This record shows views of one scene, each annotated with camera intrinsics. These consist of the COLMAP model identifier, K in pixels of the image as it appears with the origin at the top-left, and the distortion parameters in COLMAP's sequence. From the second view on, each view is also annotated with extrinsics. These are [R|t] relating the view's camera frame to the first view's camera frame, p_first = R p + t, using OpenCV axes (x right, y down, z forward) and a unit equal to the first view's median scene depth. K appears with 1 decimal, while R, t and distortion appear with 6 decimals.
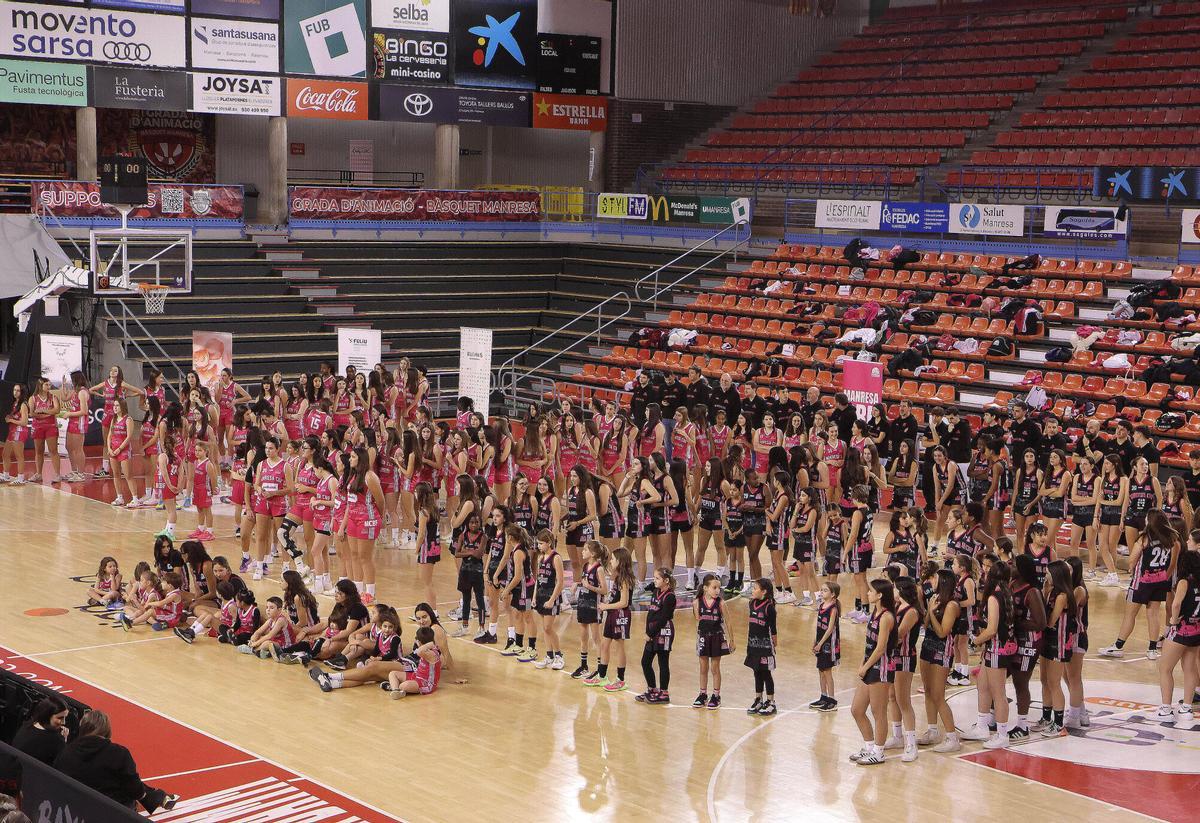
lens RADIAL K [[2176.3, 0, 600.0], [0, 2176.3, 411.5], [0, 0, 1]] dist [0.217373, 0.222794]
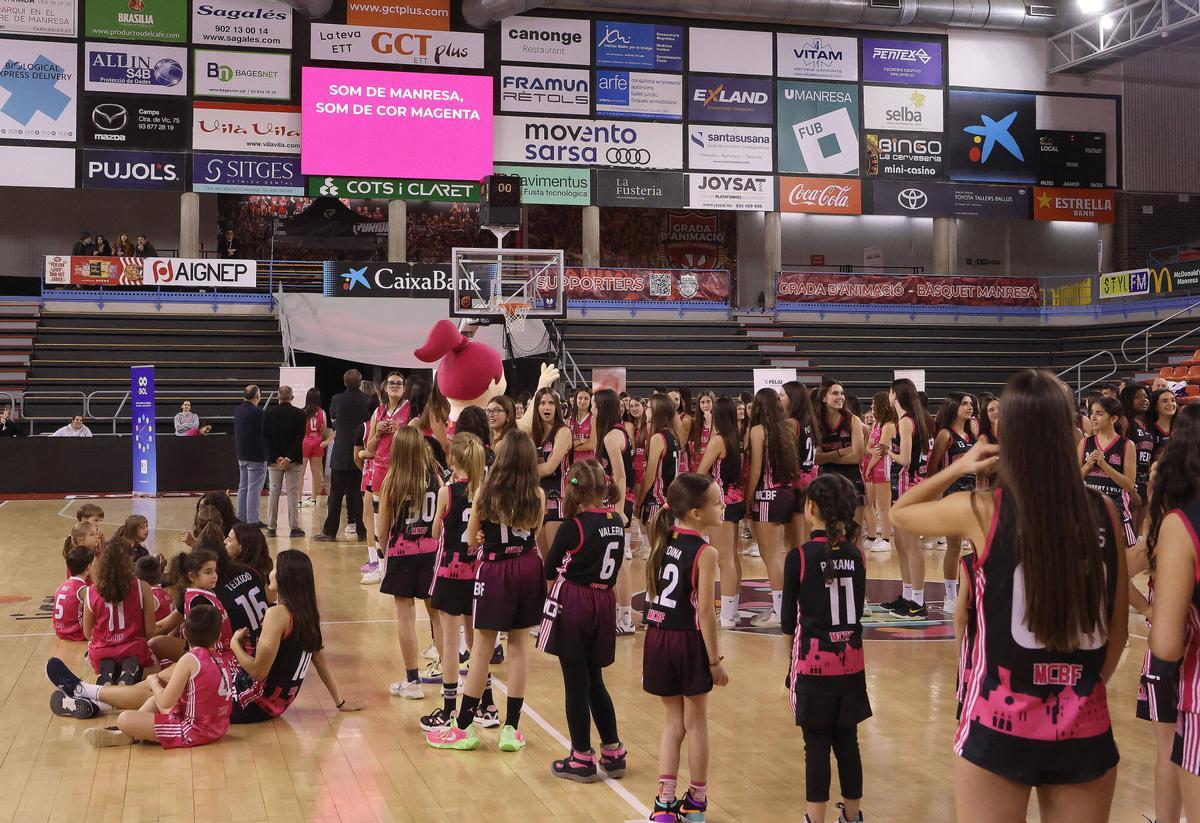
lens RADIAL K [[1526.3, 0, 574.9], [0, 1526.3, 334.9], [0, 0, 1]] dist [0.013714, 0.101500]
pose [[0.920848, -0.038659, -0.387999, 0.051677], [-0.020125, 0.989034, -0.146308, 0.035891], [0.389401, 0.142536, 0.909973, 0.295656]]
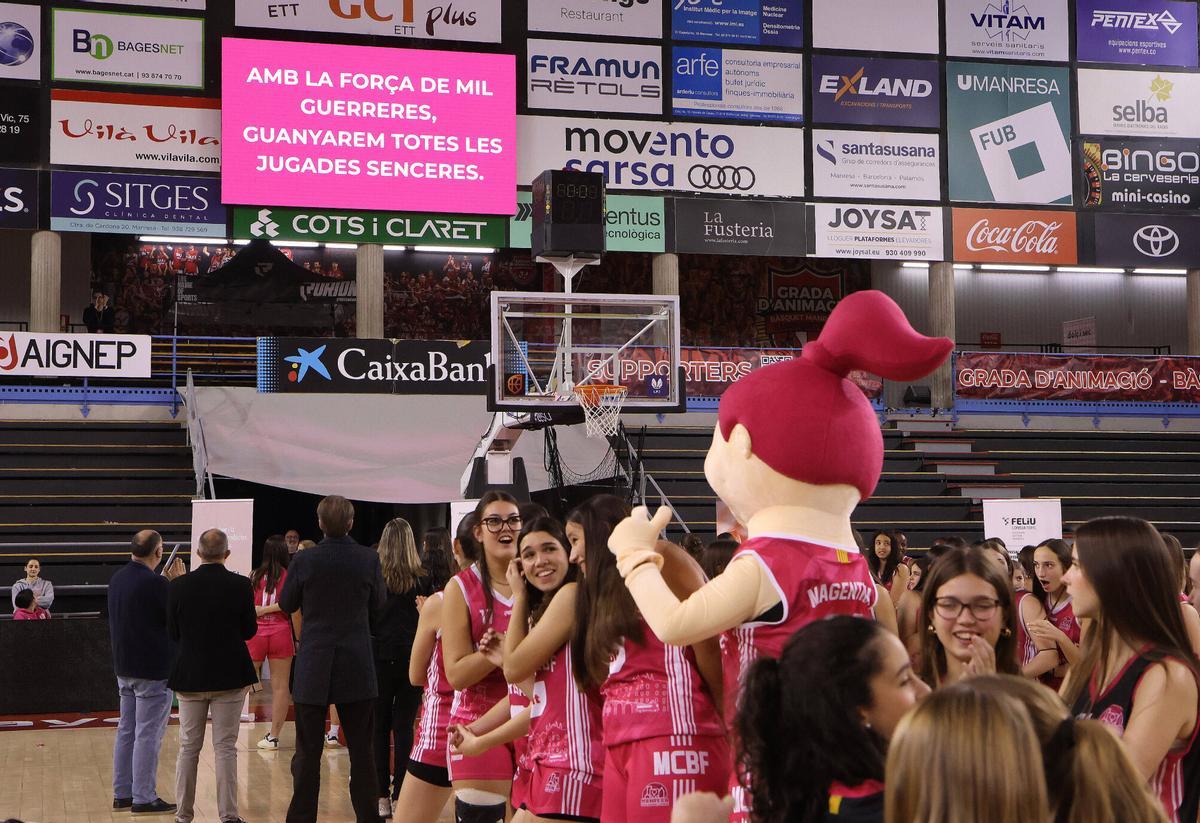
lens RADIAL K [[1969.6, 0, 554.4], [0, 1969.6, 385.8], [0, 0, 1]] dist [0.115798, 0.253622]
pose [[0.919233, -0.060717, -0.389004, -0.016987], [-0.014199, 0.982282, -0.186871, 0.023812], [0.393458, 0.177301, 0.902084, 0.392972]]
